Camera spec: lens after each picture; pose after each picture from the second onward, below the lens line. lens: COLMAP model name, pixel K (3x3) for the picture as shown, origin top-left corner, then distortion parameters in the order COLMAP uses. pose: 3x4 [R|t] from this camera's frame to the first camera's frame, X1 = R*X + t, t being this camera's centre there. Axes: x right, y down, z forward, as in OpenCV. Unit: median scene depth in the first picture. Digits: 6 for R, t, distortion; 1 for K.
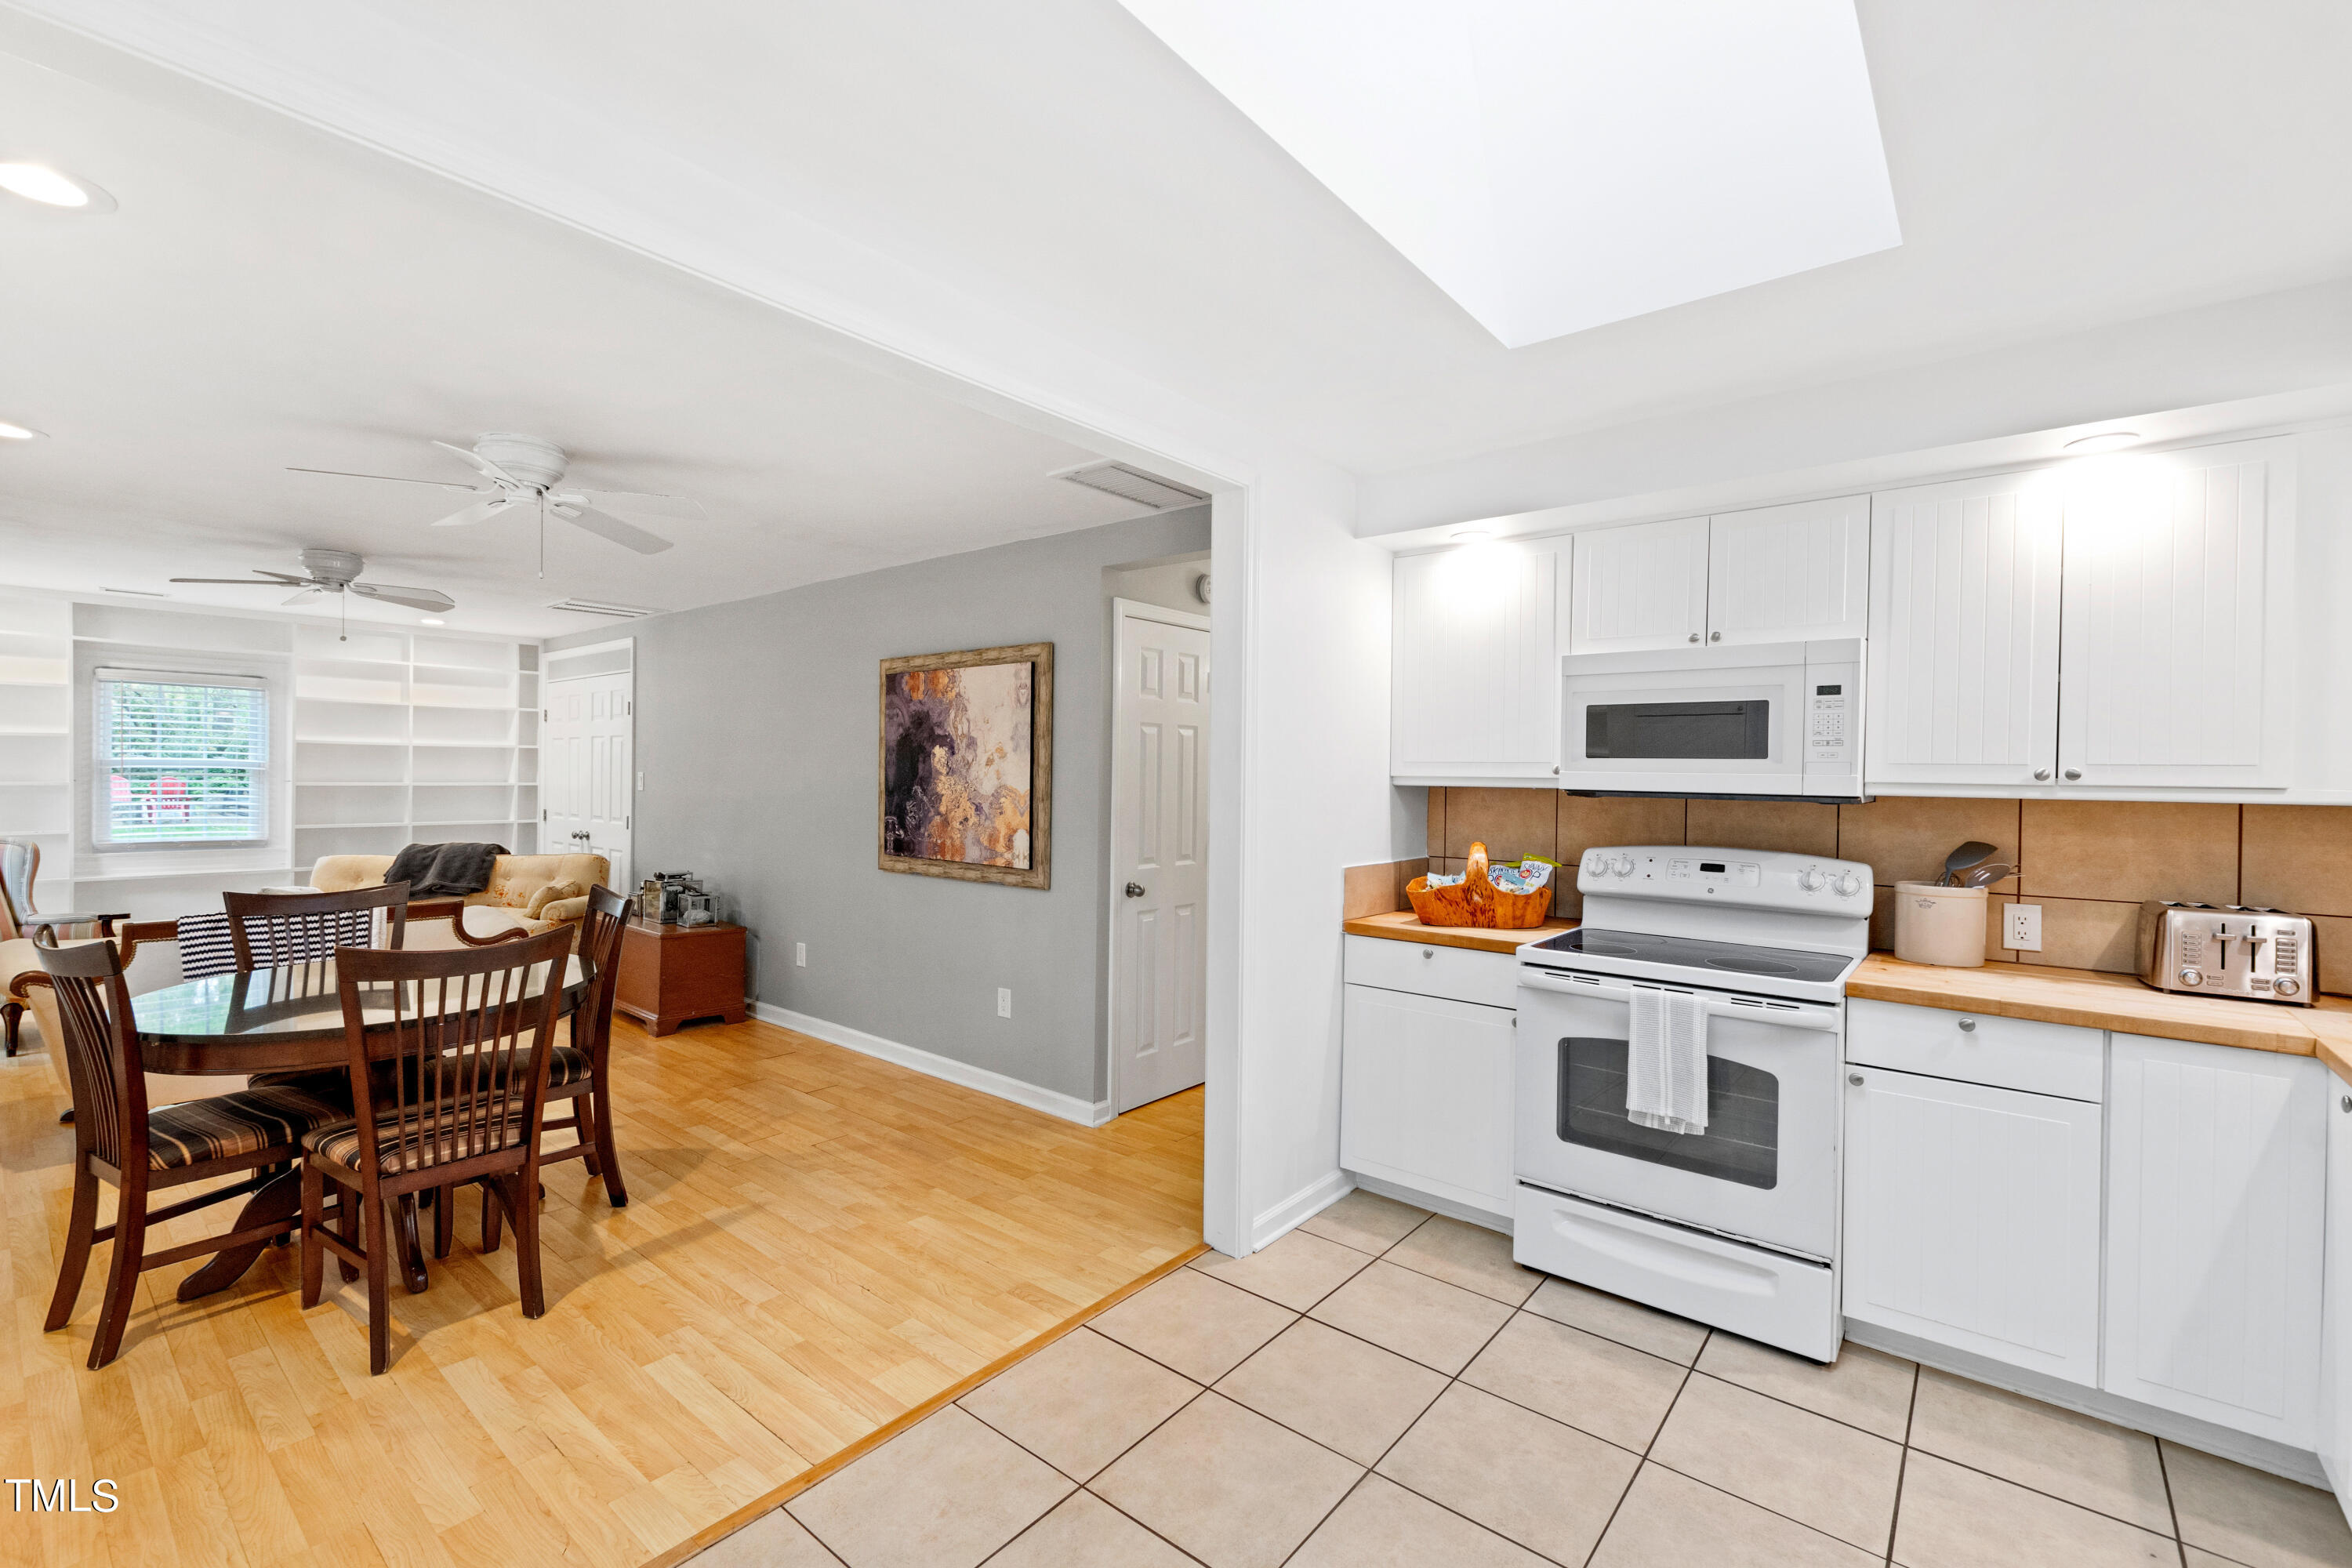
lens RADIAL K [[1001.4, 0, 1166.5], [0, 1001.4, 778.4], [0, 0, 1]] dist [-0.000662, -0.000160]
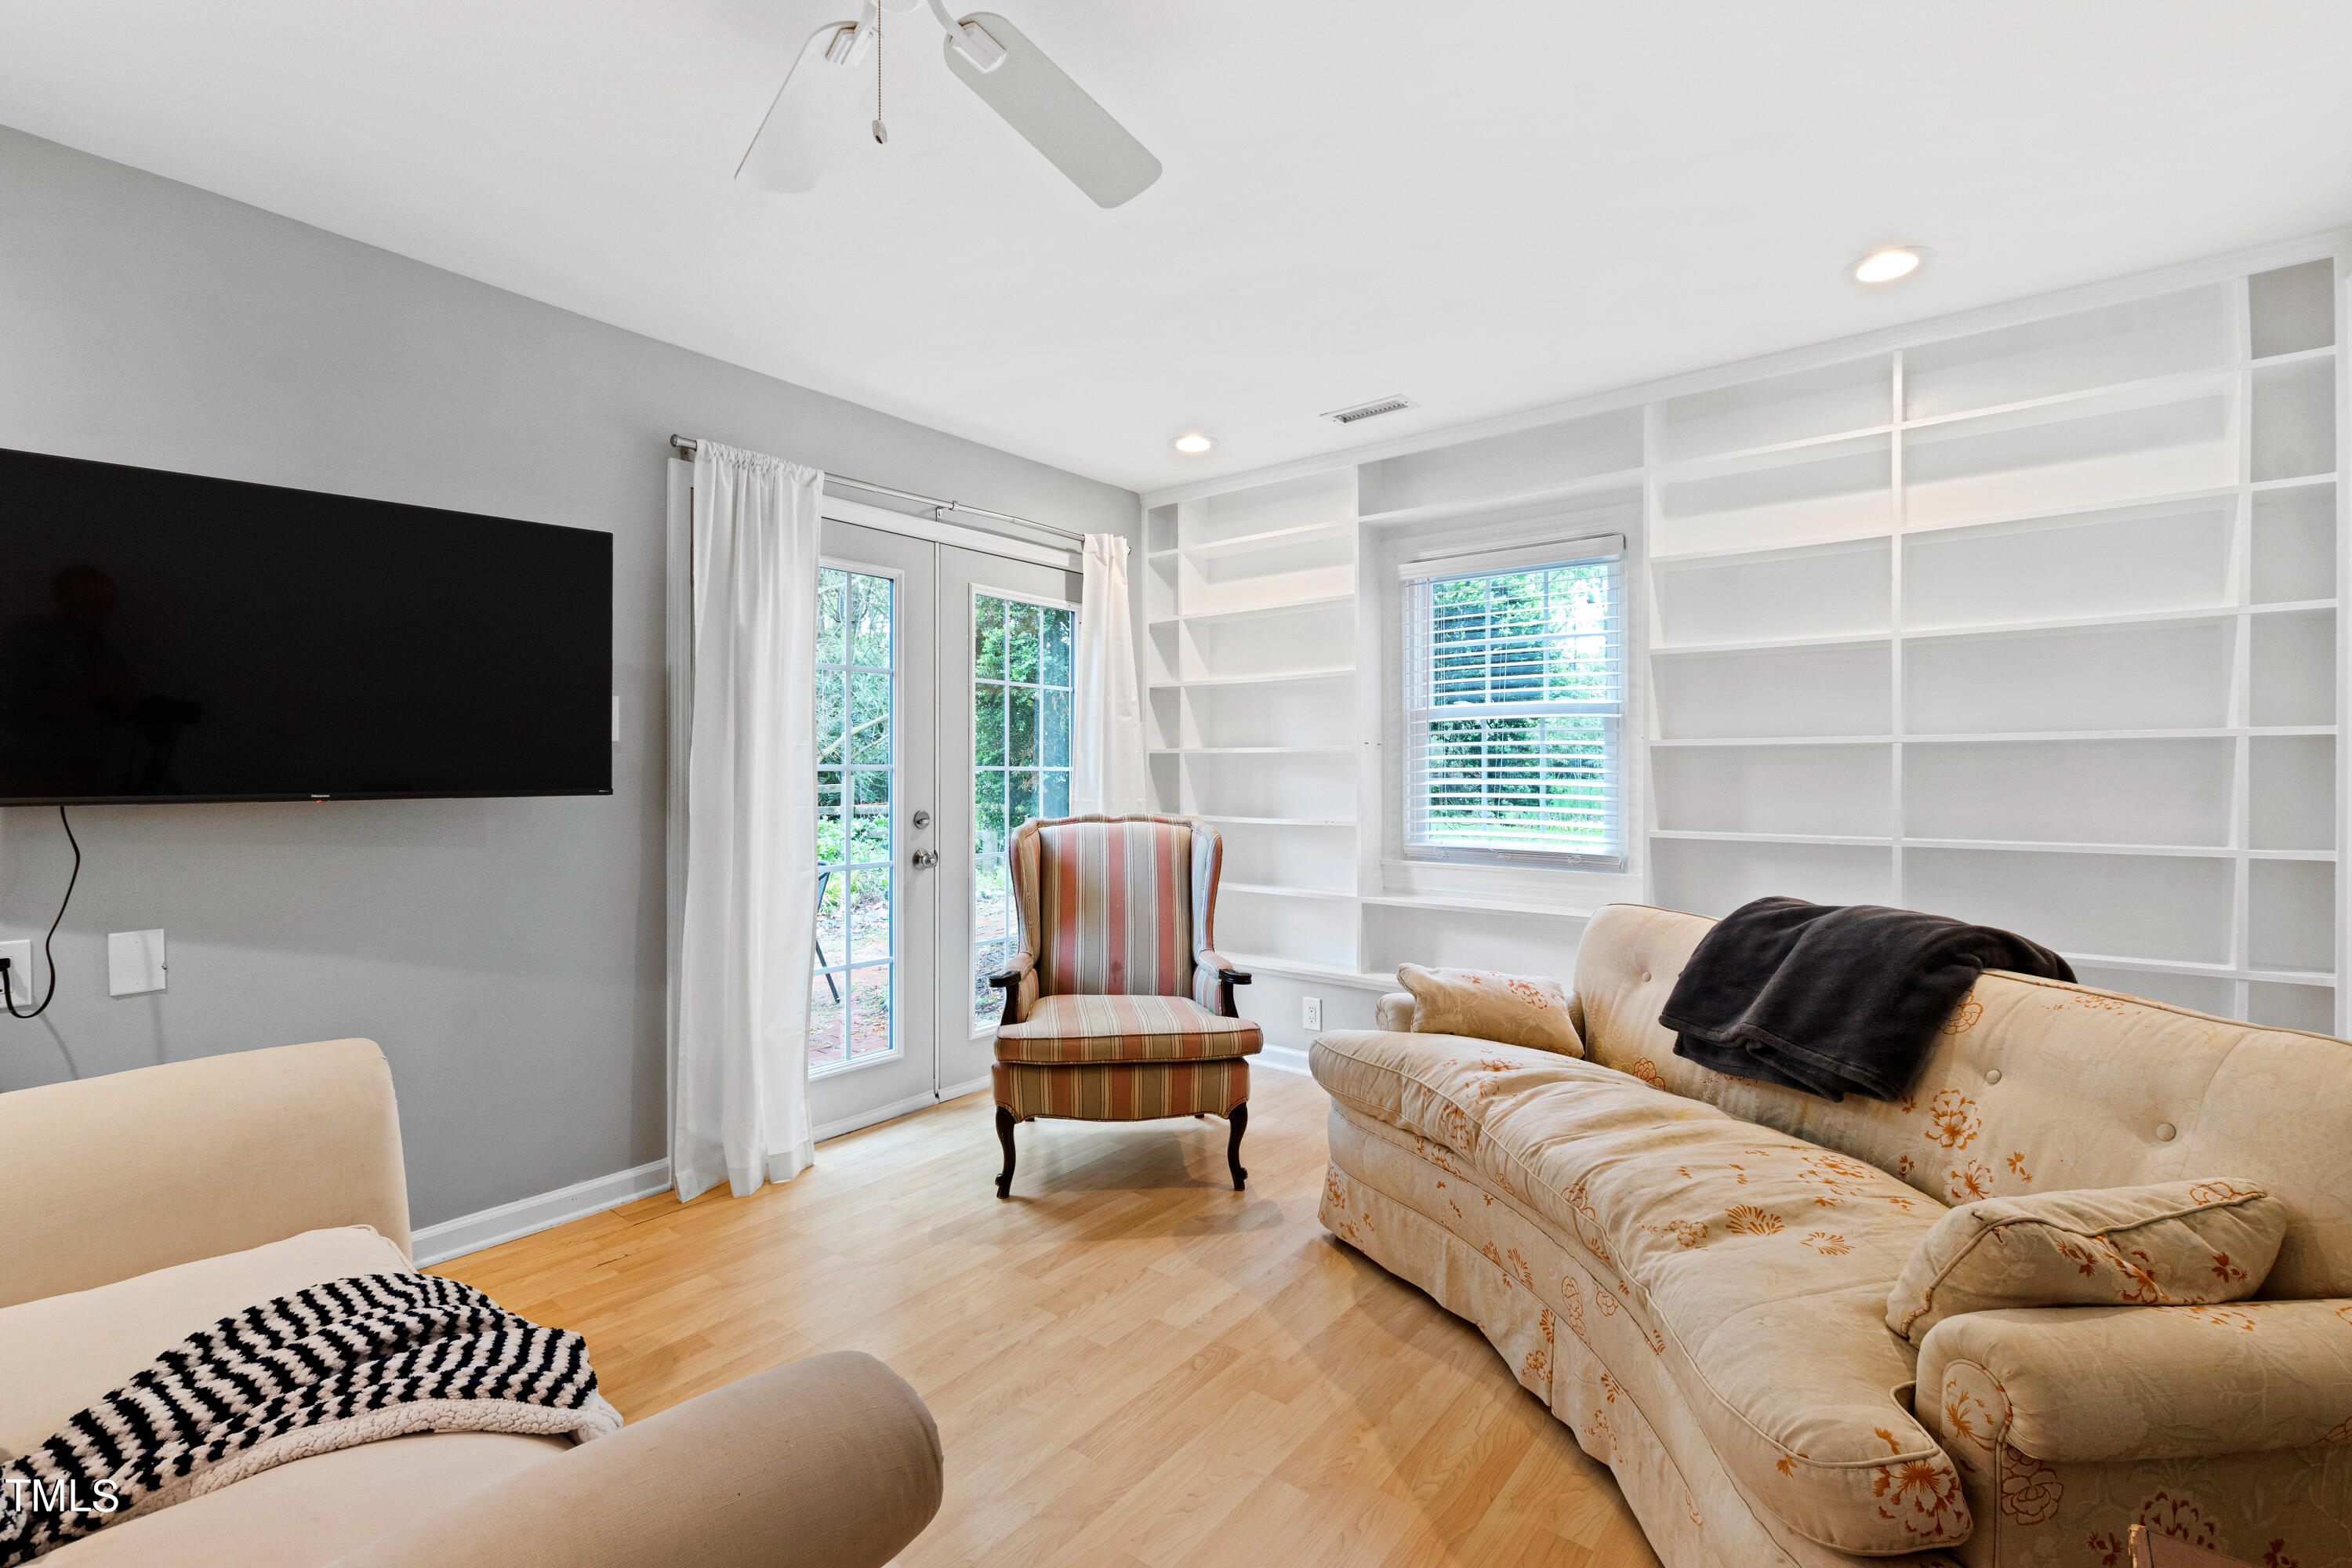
lens RADIAL K [[1016.7, 0, 1176.0], [0, 1016.7, 784.0], [0, 0, 1]] dist [-0.000366, -0.000413]
pose [[0.019624, -0.003941, -0.999800, -0.787841], [-0.001377, 0.999991, -0.003969, 0.054533], [0.999806, 0.001455, 0.019618, 1.530487]]
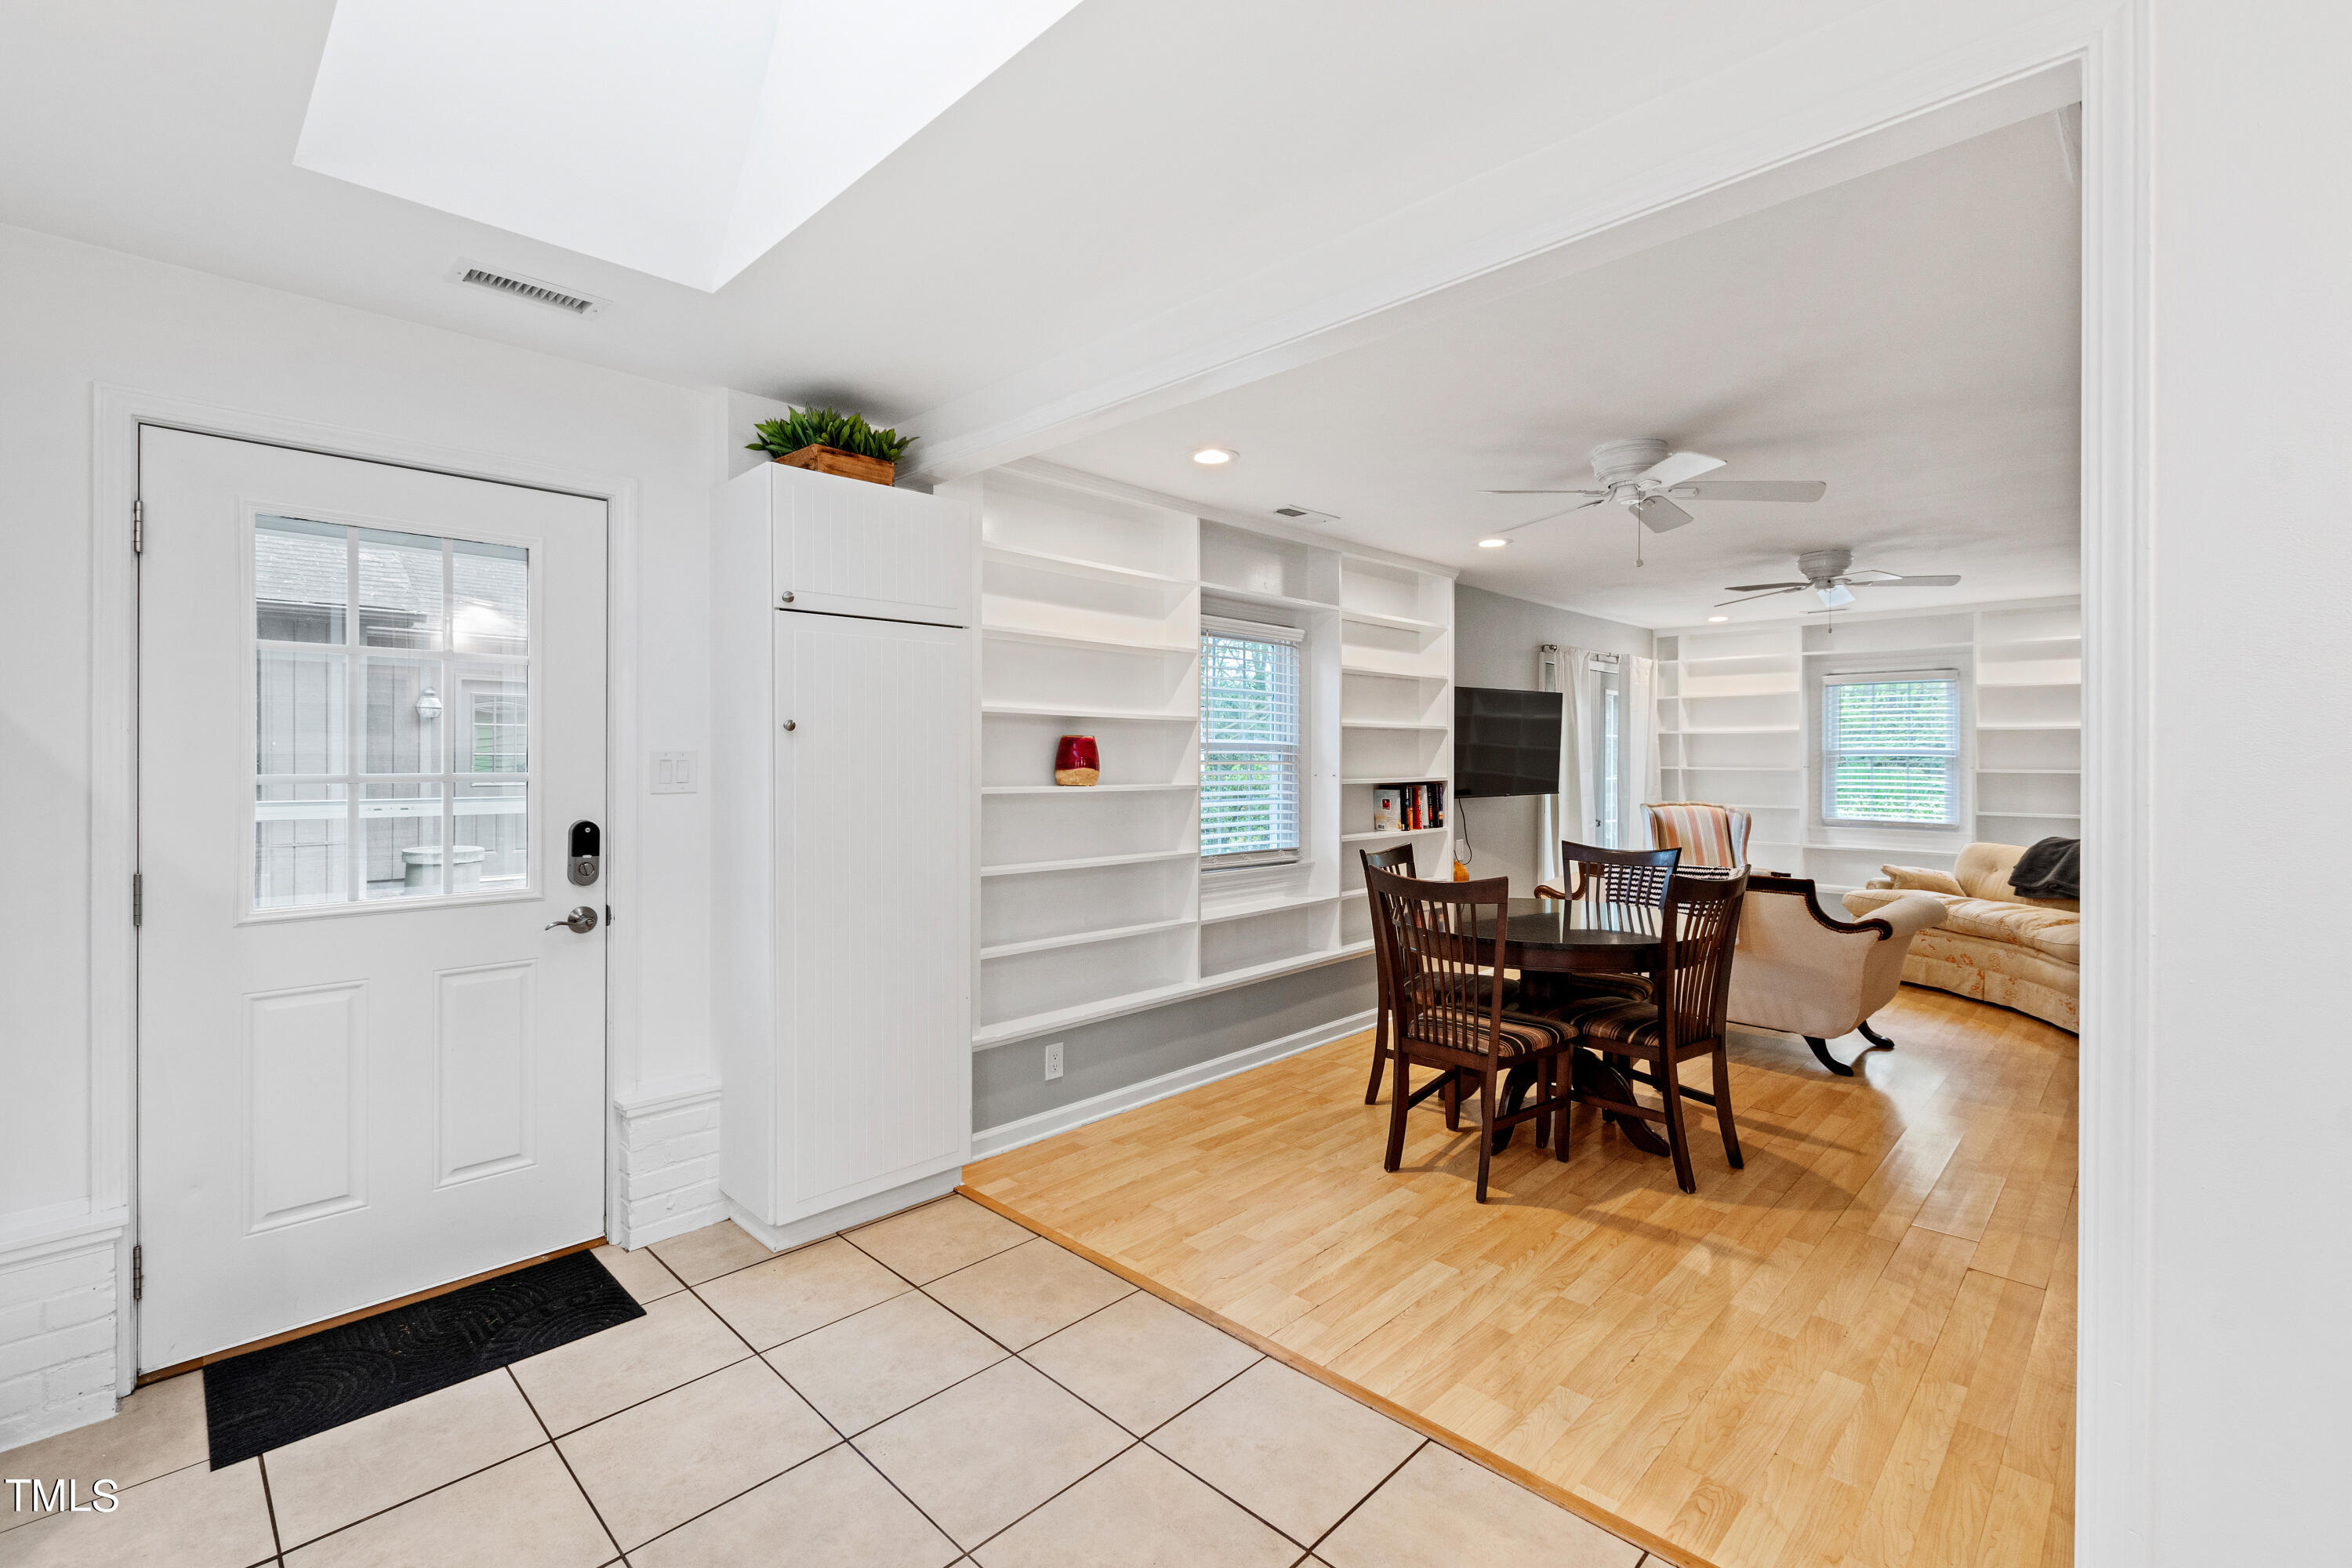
lens RADIAL K [[1026.3, 0, 1169.0], [0, 1026.3, 761.5], [0, 0, 1]] dist [0.015297, -0.005069]
pose [[-0.082650, -0.009135, -0.996537, 0.474659], [-0.005824, 0.999945, -0.008684, 0.019232], [0.996562, 0.005086, -0.082699, 0.548752]]
